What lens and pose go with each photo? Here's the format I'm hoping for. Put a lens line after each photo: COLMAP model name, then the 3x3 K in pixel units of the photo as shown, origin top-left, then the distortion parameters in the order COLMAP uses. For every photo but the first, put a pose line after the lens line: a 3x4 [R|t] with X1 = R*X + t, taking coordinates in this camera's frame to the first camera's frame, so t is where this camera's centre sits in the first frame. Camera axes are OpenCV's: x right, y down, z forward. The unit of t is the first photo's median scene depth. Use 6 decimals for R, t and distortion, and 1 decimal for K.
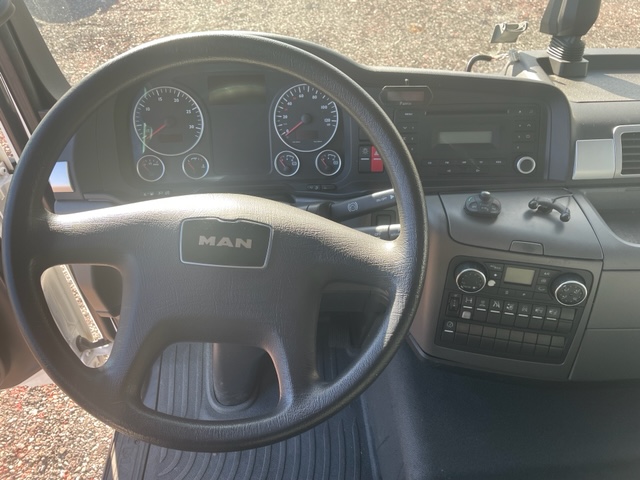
lens RADIAL K [[487.6, 0, 322.5], [0, 487.6, 236.1], [0, 0, 1]] dist [0.082717, -0.121762]
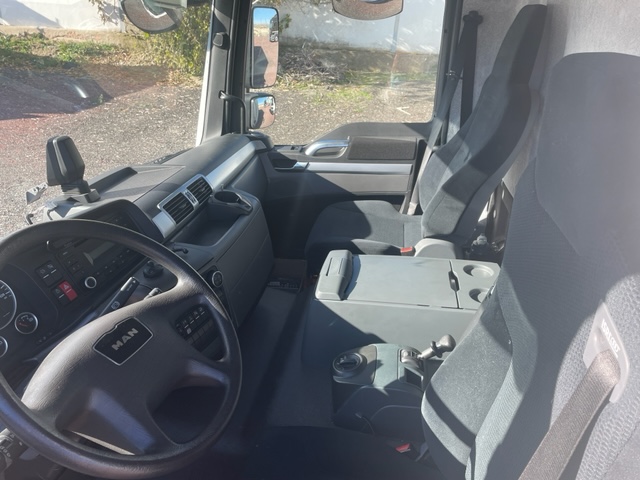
lens RADIAL K [[487.6, 0, 322.5], [0, 487.6, 236.1], [0, 0, 1]] dist [0.082717, -0.121762]
pose [[0.226216, -0.405013, 0.885884, -0.793349], [0.641329, 0.746452, 0.177500, -0.063373], [-0.733160, 0.527990, 0.428607, -0.124643]]
